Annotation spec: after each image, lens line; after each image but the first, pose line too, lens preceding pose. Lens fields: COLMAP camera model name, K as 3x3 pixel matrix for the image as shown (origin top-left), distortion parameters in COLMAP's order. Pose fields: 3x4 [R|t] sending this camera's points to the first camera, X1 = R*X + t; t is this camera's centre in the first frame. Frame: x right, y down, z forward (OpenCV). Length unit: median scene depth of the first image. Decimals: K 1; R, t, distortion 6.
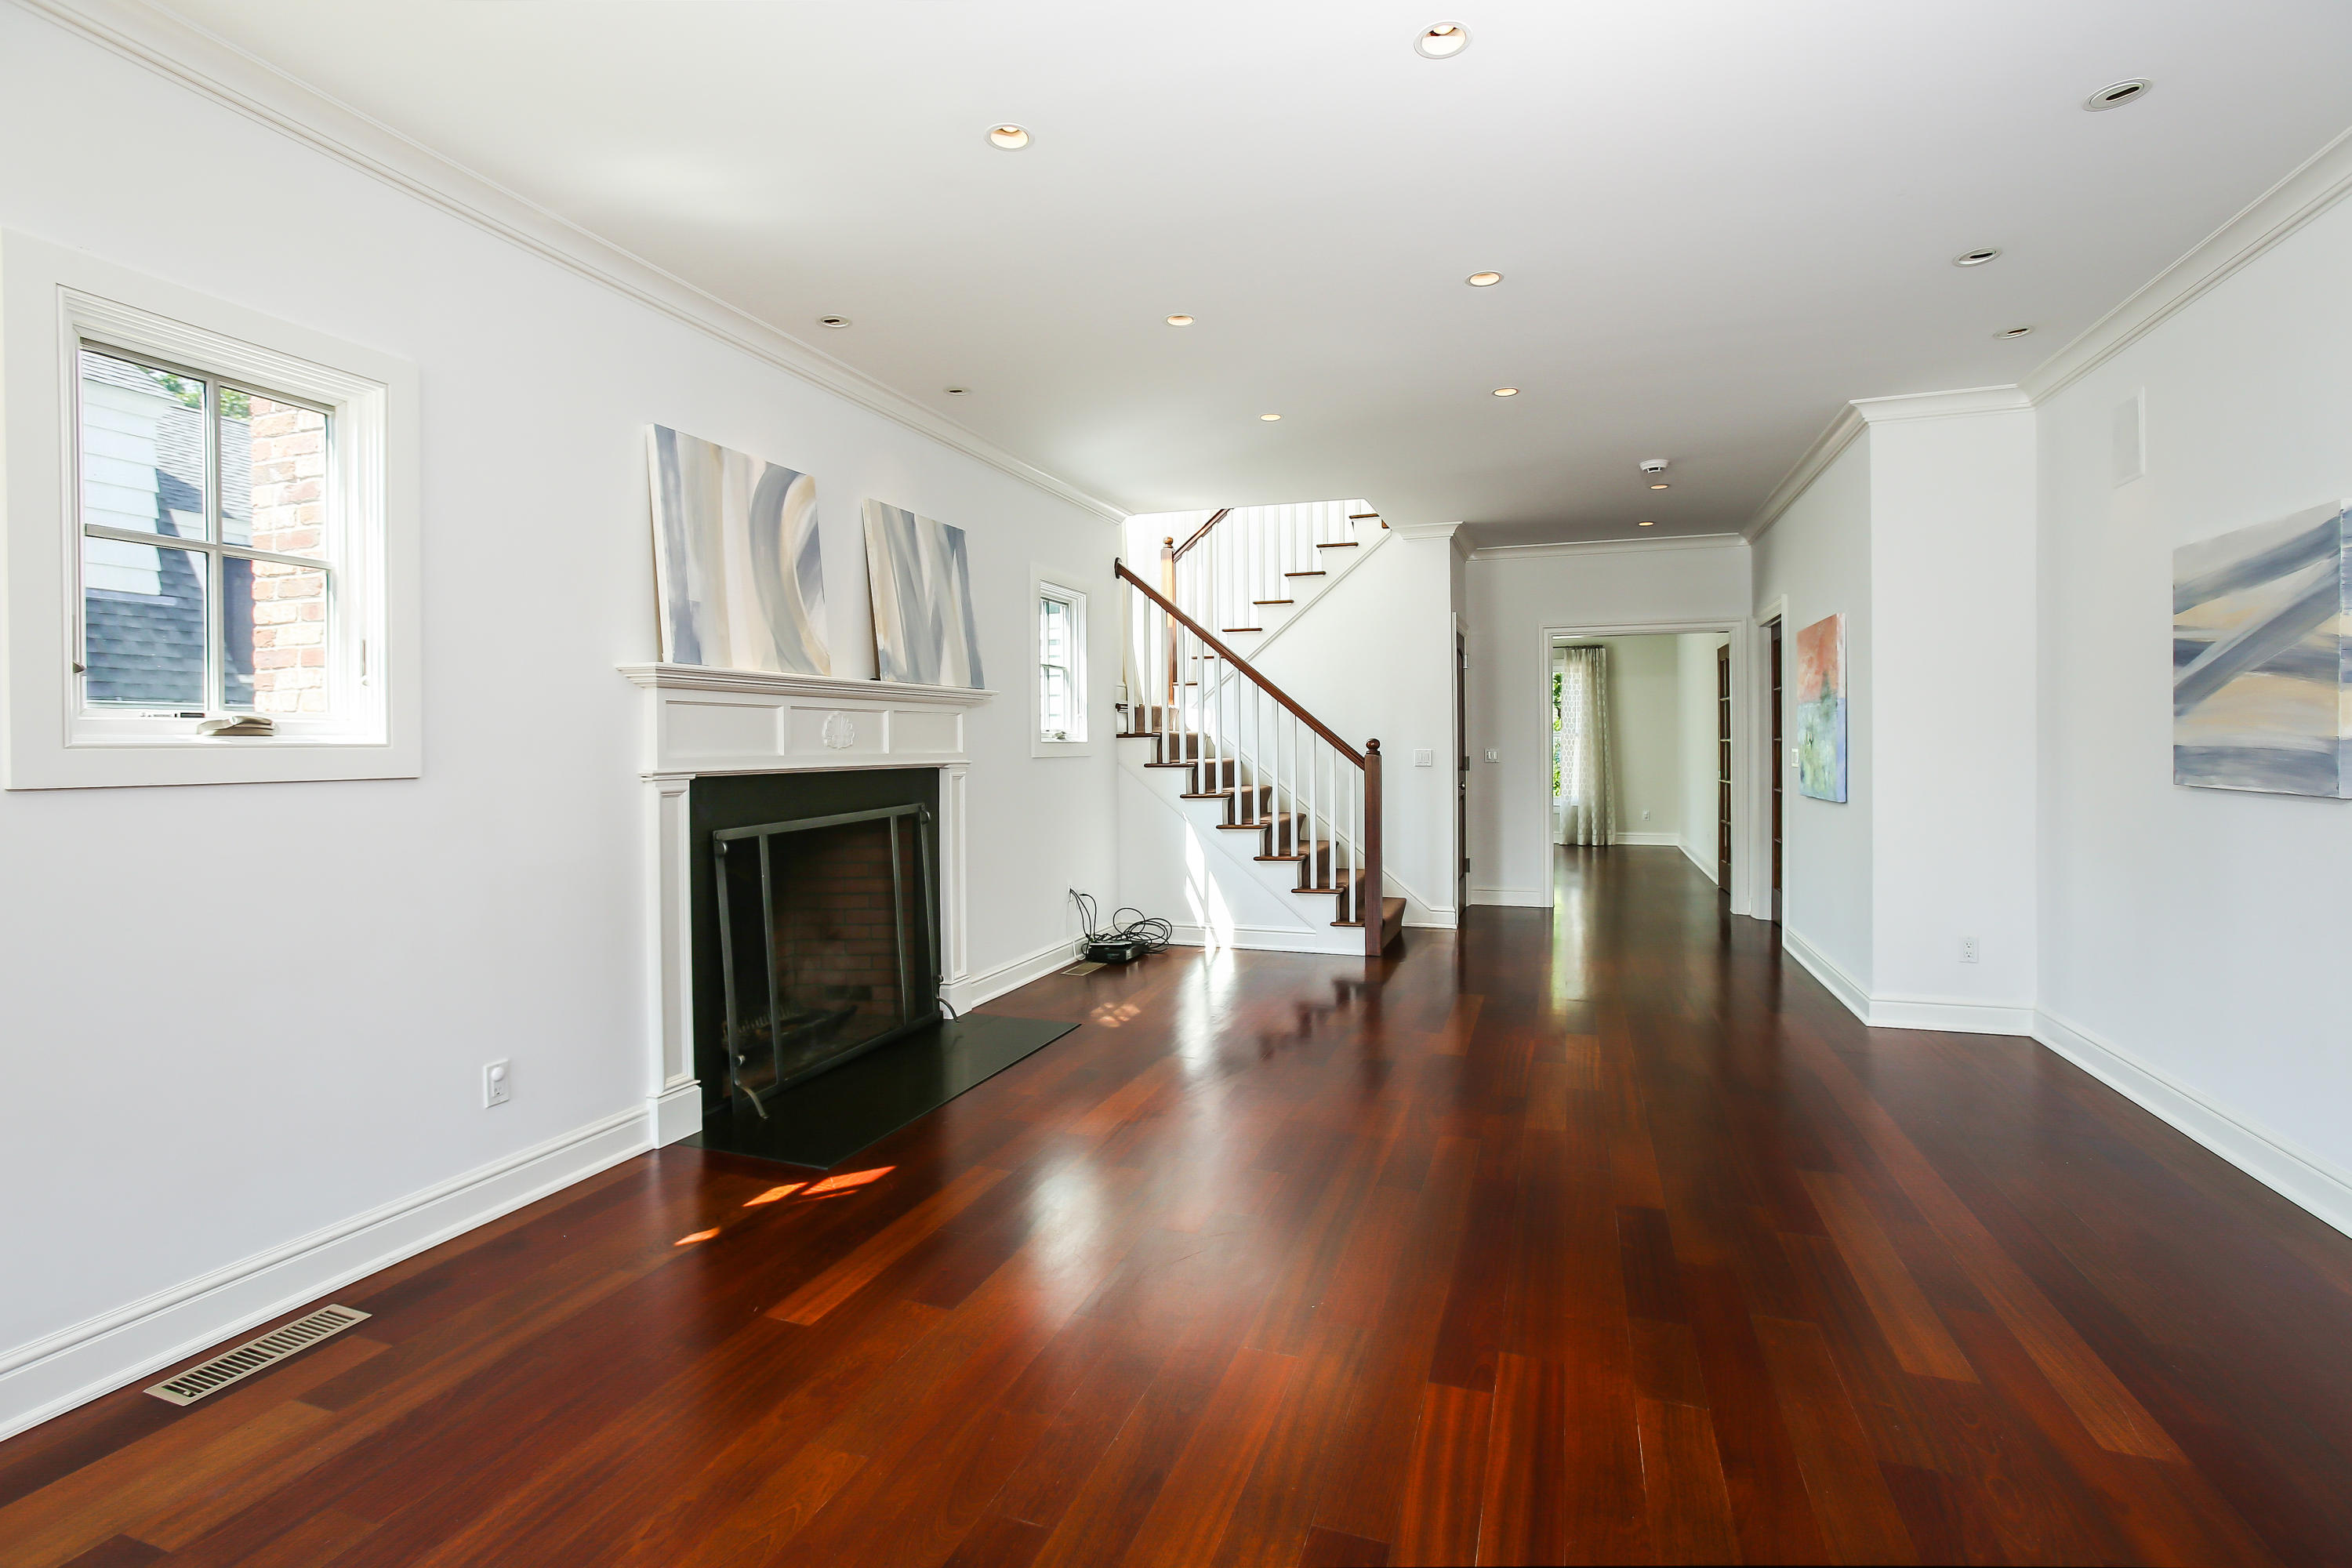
lens RADIAL K [[1075.4, 0, 1169.9], [0, 1075.4, 758.6], [0, 0, 1]] dist [-0.048276, 0.000443]
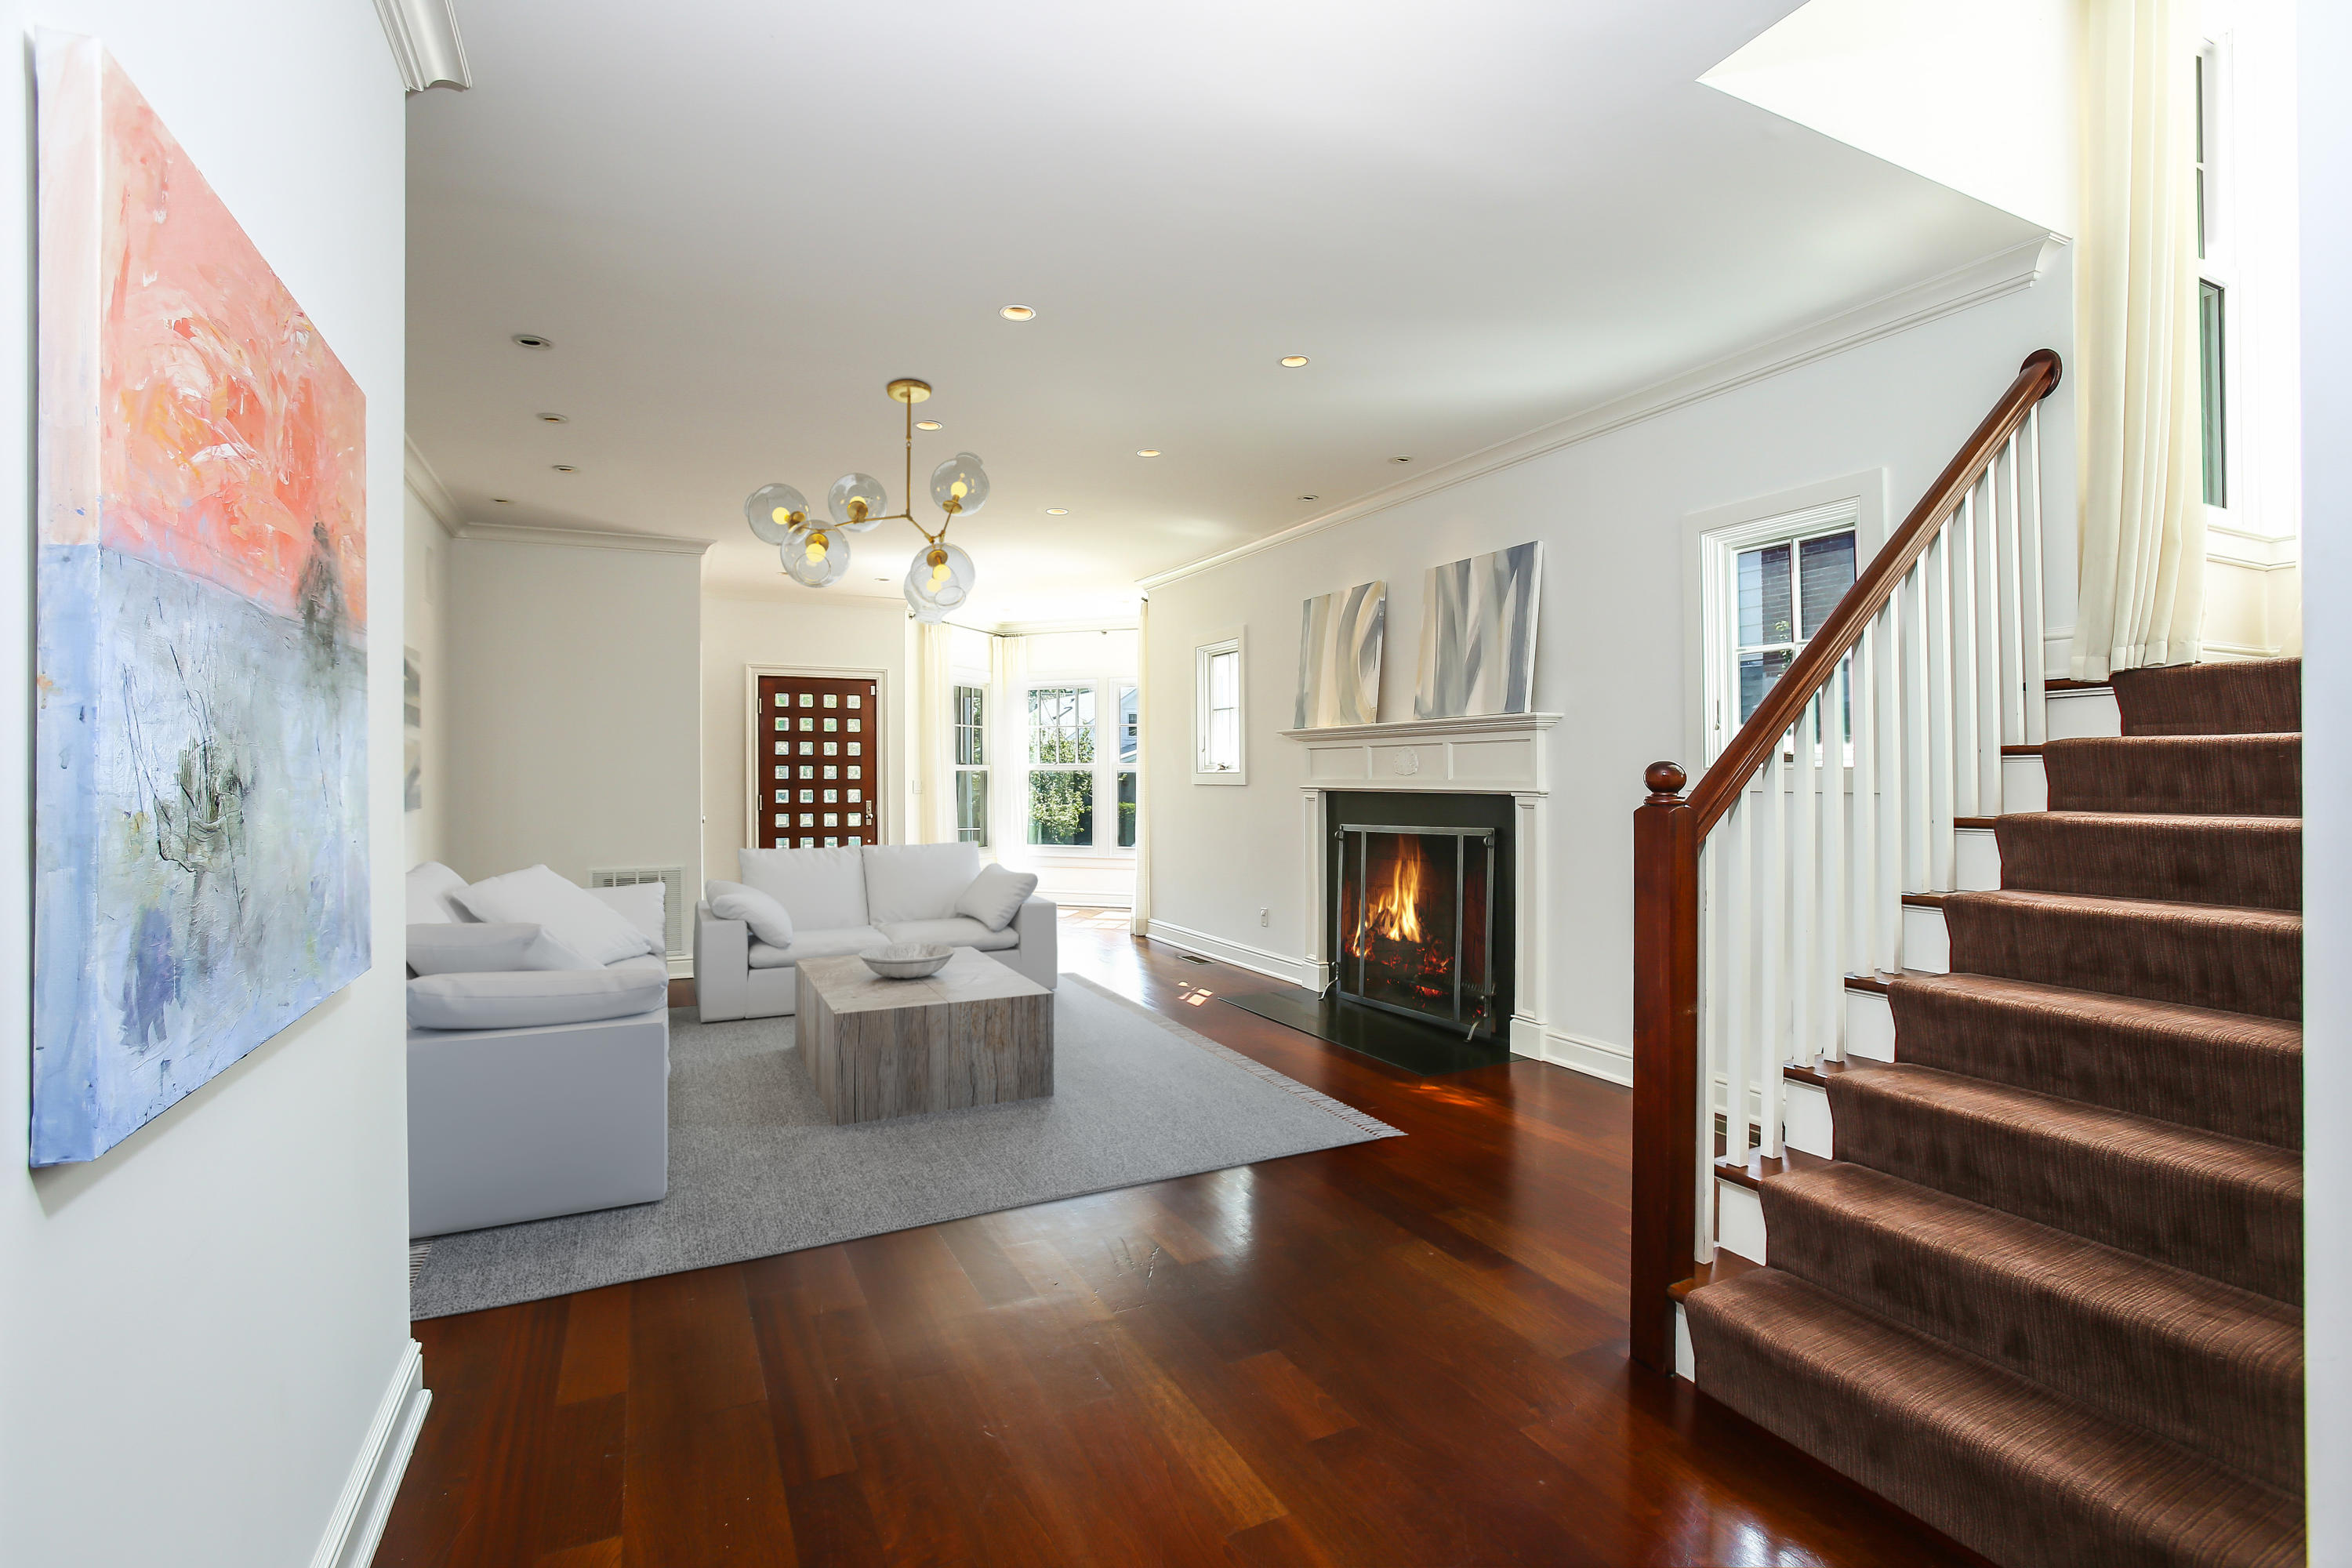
lens RADIAL K [[1075.4, 0, 1169.9], [0, 1075.4, 758.6], [0, 0, 1]] dist [-0.048276, 0.000443]
pose [[-0.693730, -0.004023, -0.720224, 0.895932], [-0.005728, 0.999984, -0.000068, -0.030235], [0.720213, 0.004078, -0.693741, 1.832938]]
